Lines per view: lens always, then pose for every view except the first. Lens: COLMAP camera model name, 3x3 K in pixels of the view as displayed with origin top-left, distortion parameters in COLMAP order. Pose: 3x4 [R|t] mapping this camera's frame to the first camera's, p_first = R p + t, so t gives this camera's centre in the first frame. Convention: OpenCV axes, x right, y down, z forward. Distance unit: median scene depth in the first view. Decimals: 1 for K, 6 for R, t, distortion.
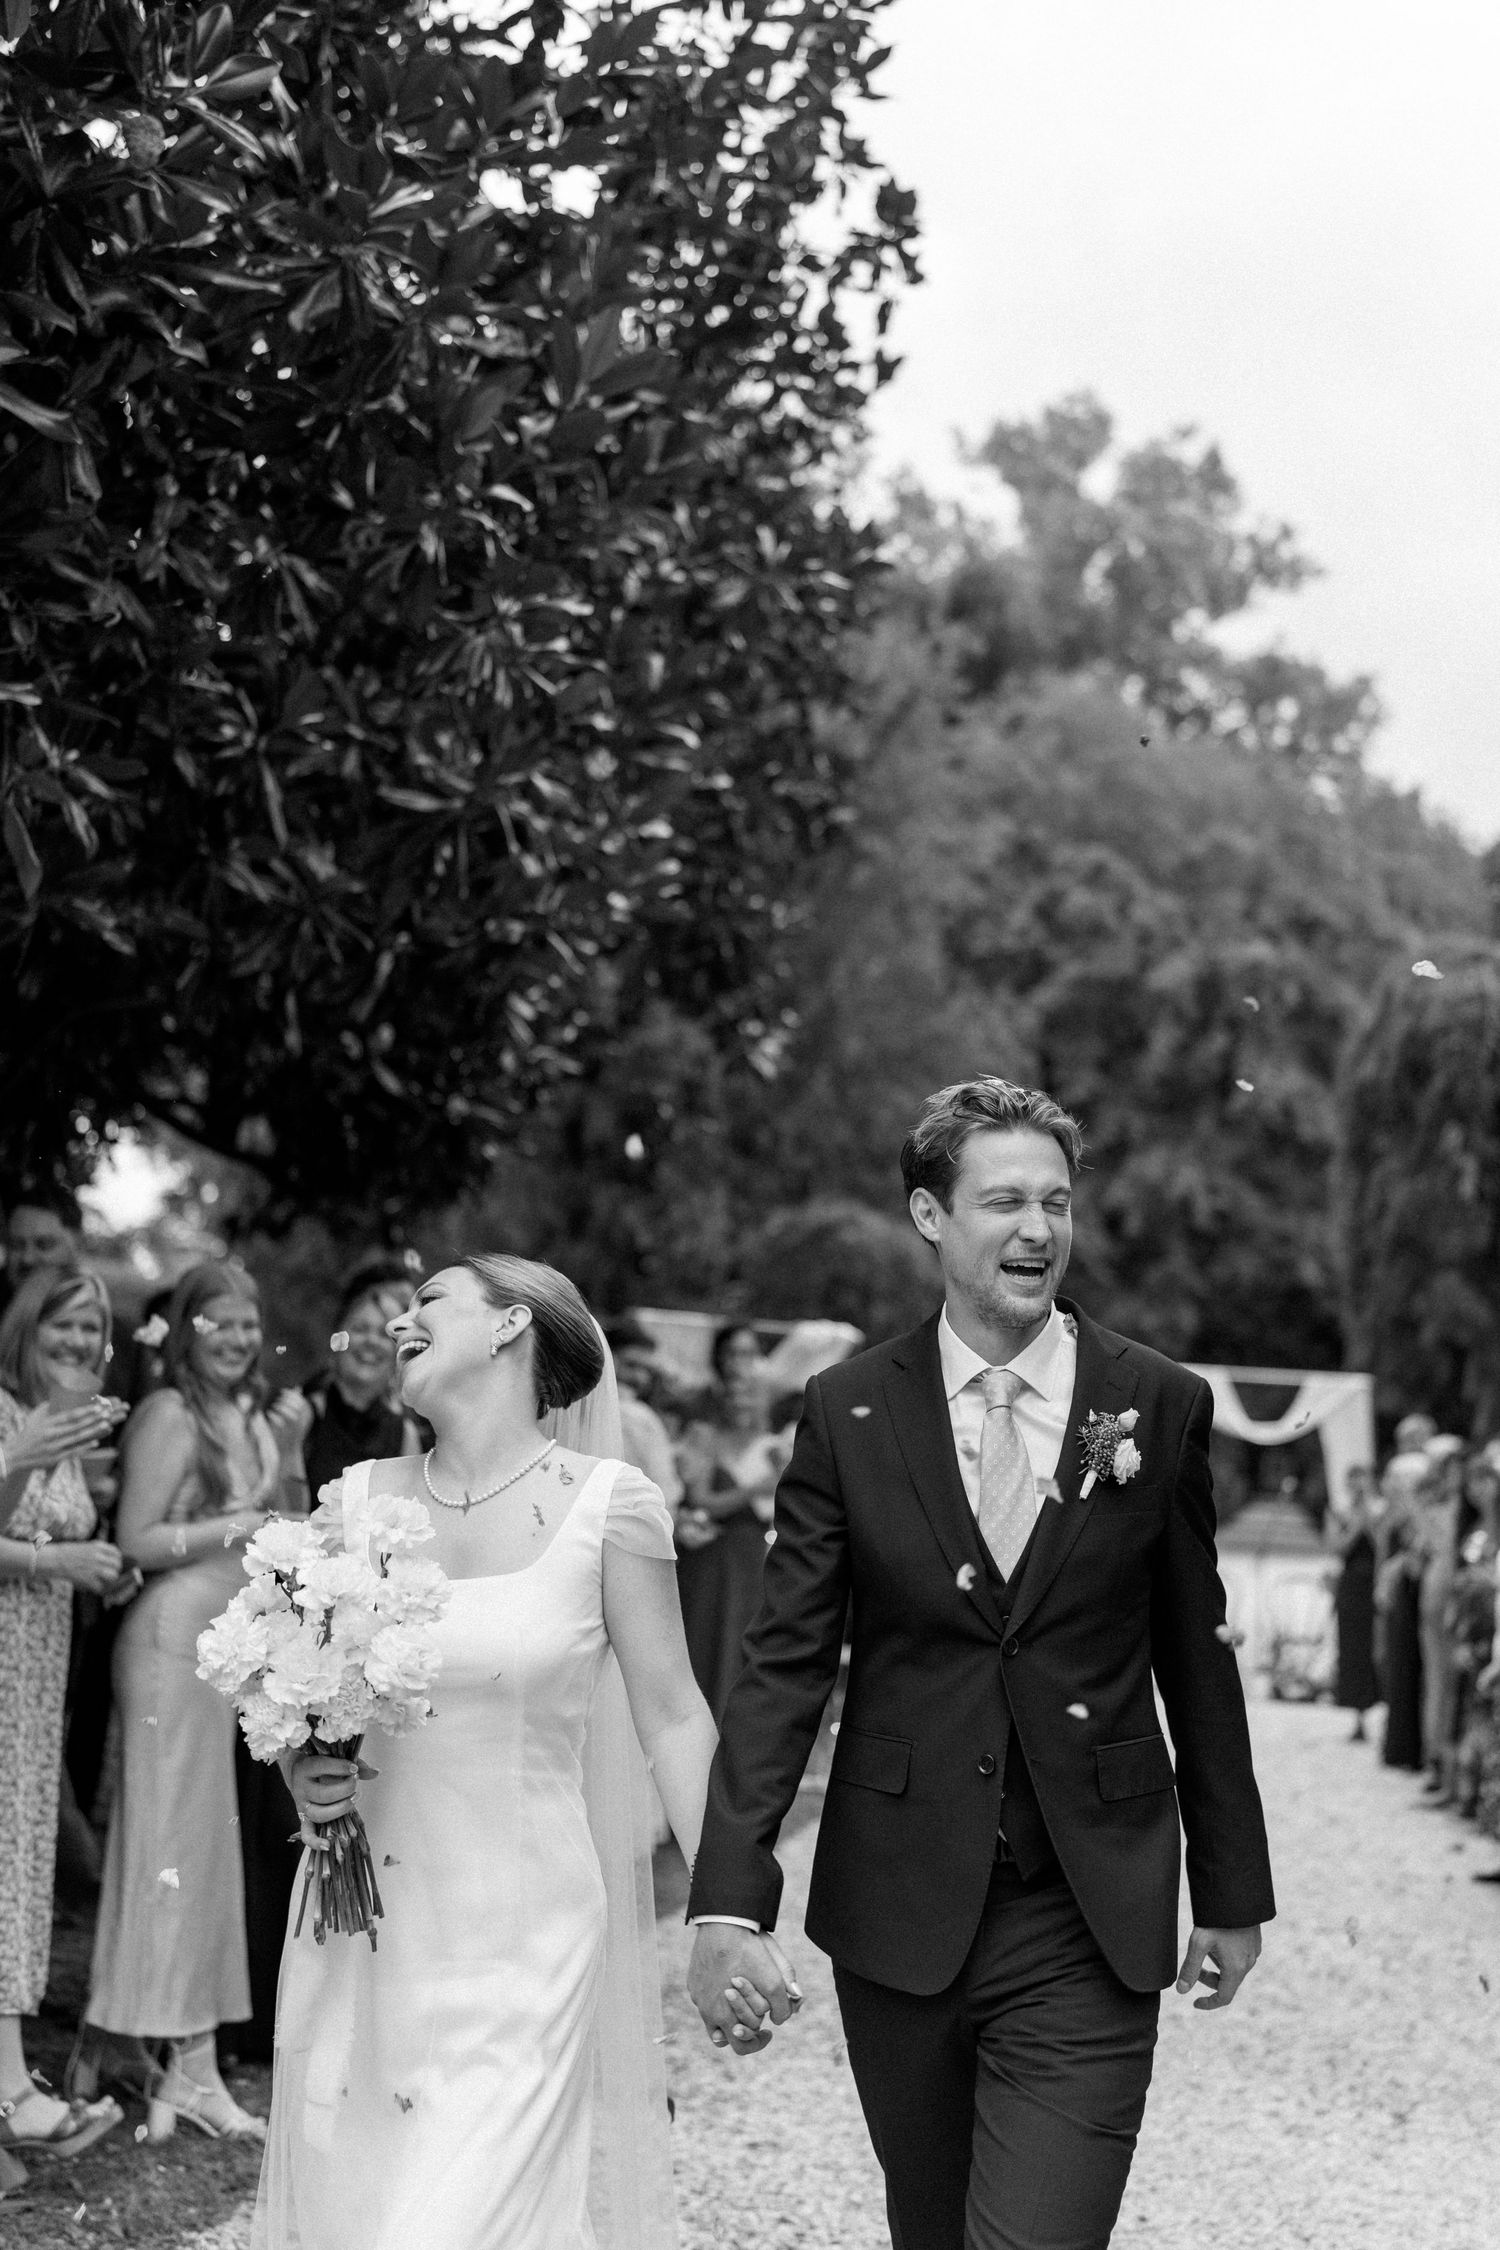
lens RADIAL K [[3133.8, 0, 750.0], [0, 3133.8, 1125.0], [0, 0, 1]] dist [-0.021113, 0.002365]
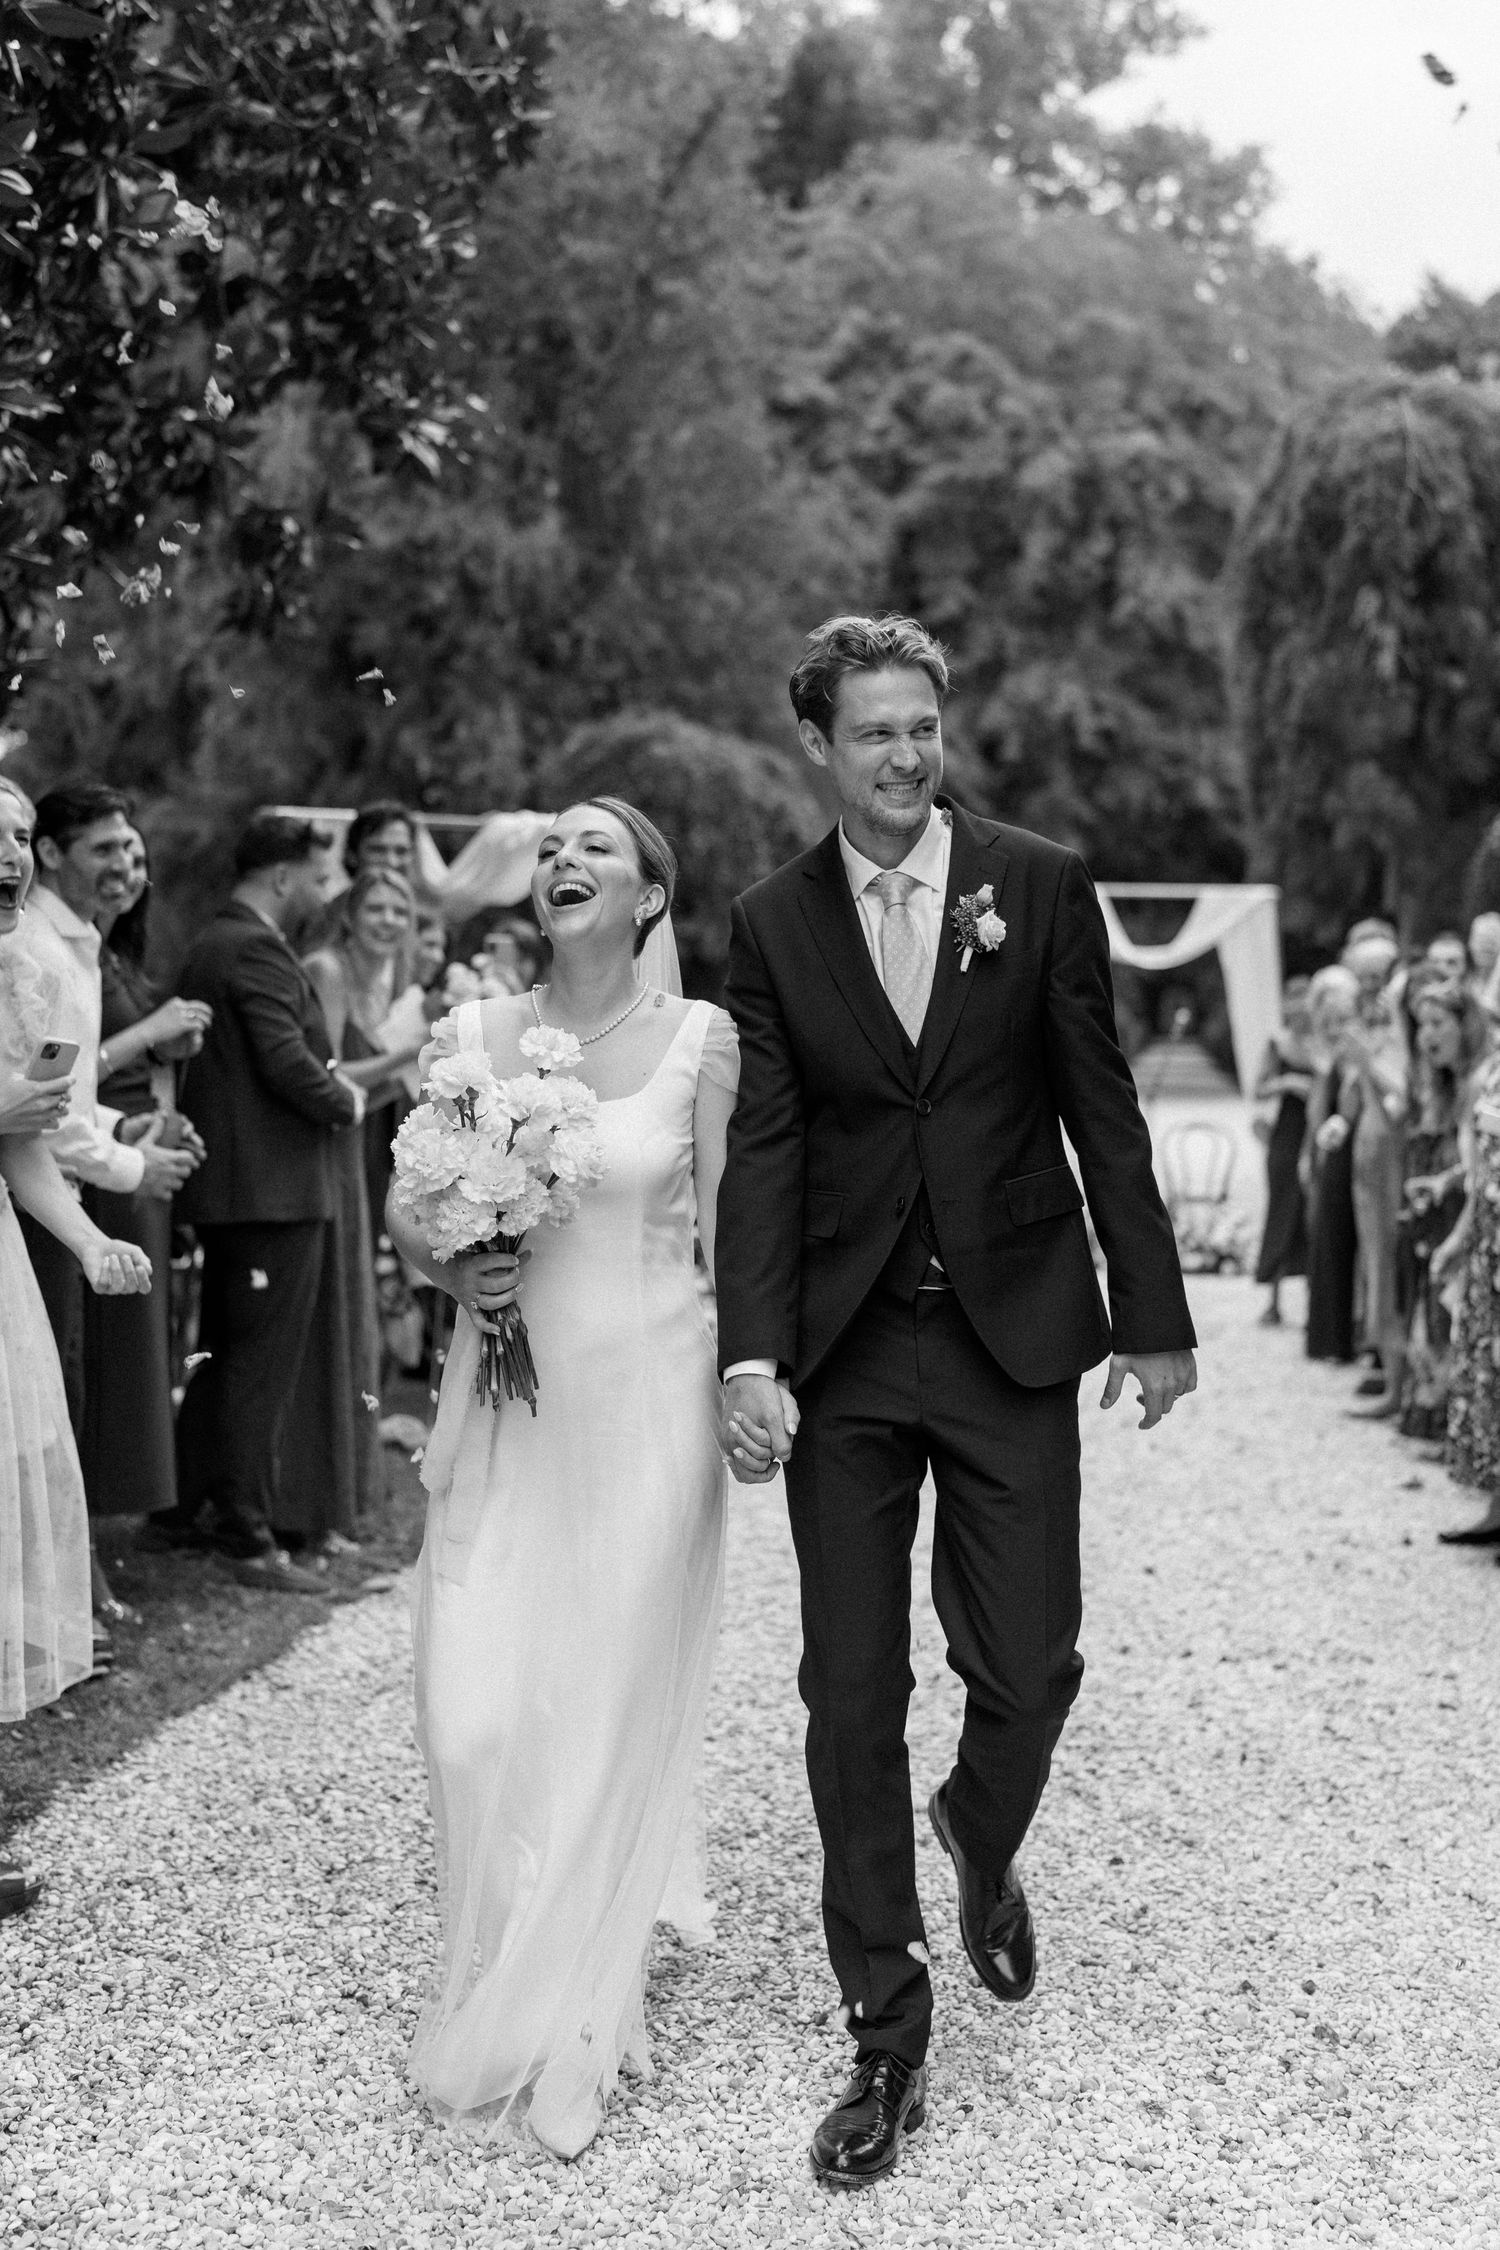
lens RADIAL K [[2648.4, 0, 661.9], [0, 2648.4, 1122.5], [0, 0, 1]] dist [-0.003138, 0.001696]
pose [[0.998522, -0.044234, -0.031568, 0.038941], [0.048150, 0.989462, 0.136549, 0.028760], [0.025196, -0.137867, 0.990130, 0.208556]]
